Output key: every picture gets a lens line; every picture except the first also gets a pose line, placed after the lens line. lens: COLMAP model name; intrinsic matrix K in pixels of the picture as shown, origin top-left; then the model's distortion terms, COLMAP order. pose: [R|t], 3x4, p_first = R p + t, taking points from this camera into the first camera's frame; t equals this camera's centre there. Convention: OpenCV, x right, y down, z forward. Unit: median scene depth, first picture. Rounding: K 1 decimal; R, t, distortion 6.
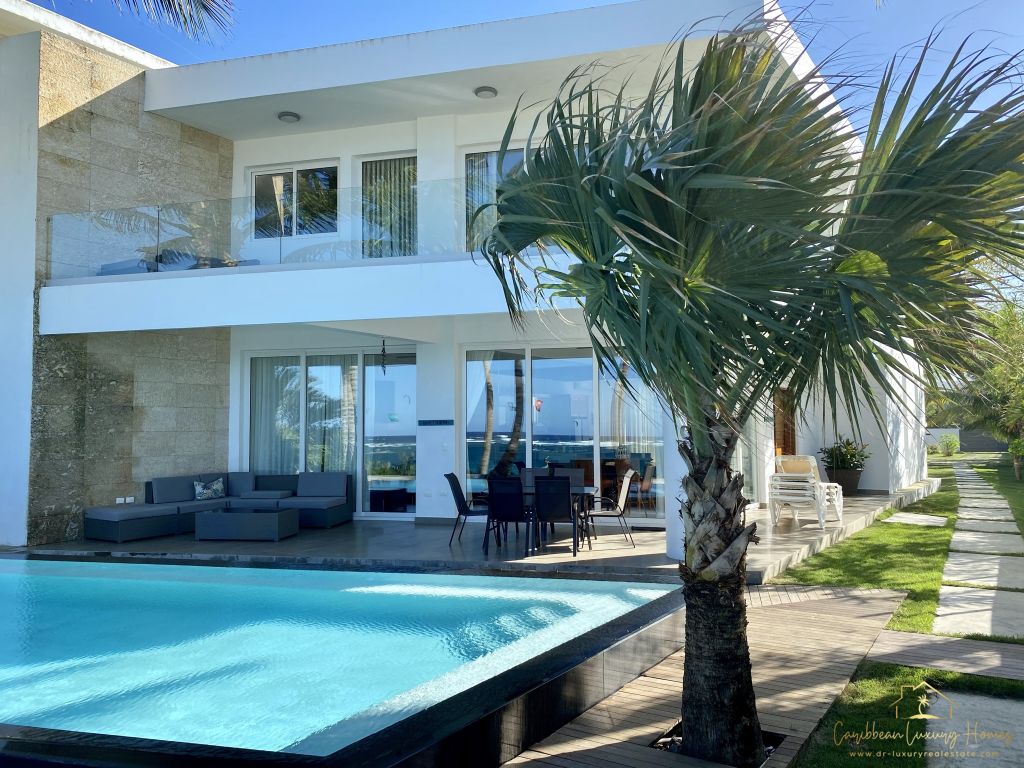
lens RADIAL K [[779.0, 0, 512.7], [0, 779.0, 386.1], [0, 0, 1]] dist [0.001010, 0.000164]
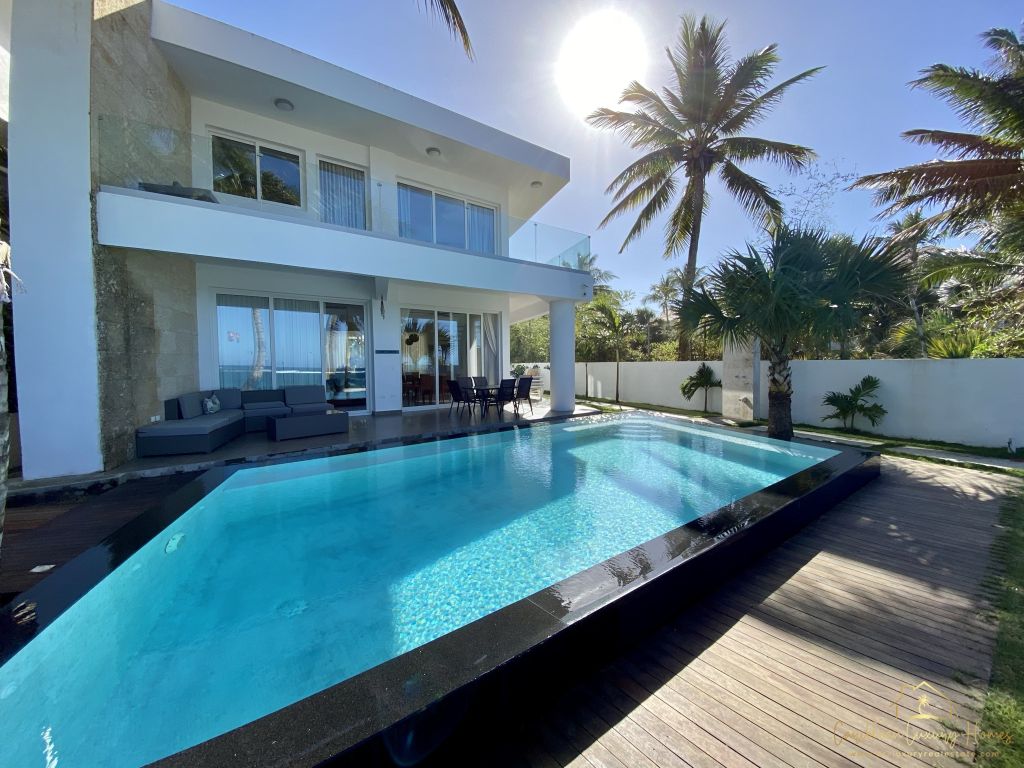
lens RADIAL K [[416.7, 0, 510.4], [0, 416.7, 381.7], [0, 0, 1]] dist [0.018247, -0.018818]
pose [[0.634984, -0.032867, 0.771826, -0.656135], [-0.035815, 0.996768, 0.071911, 0.041472], [-0.771695, -0.073305, 0.631755, 0.293894]]
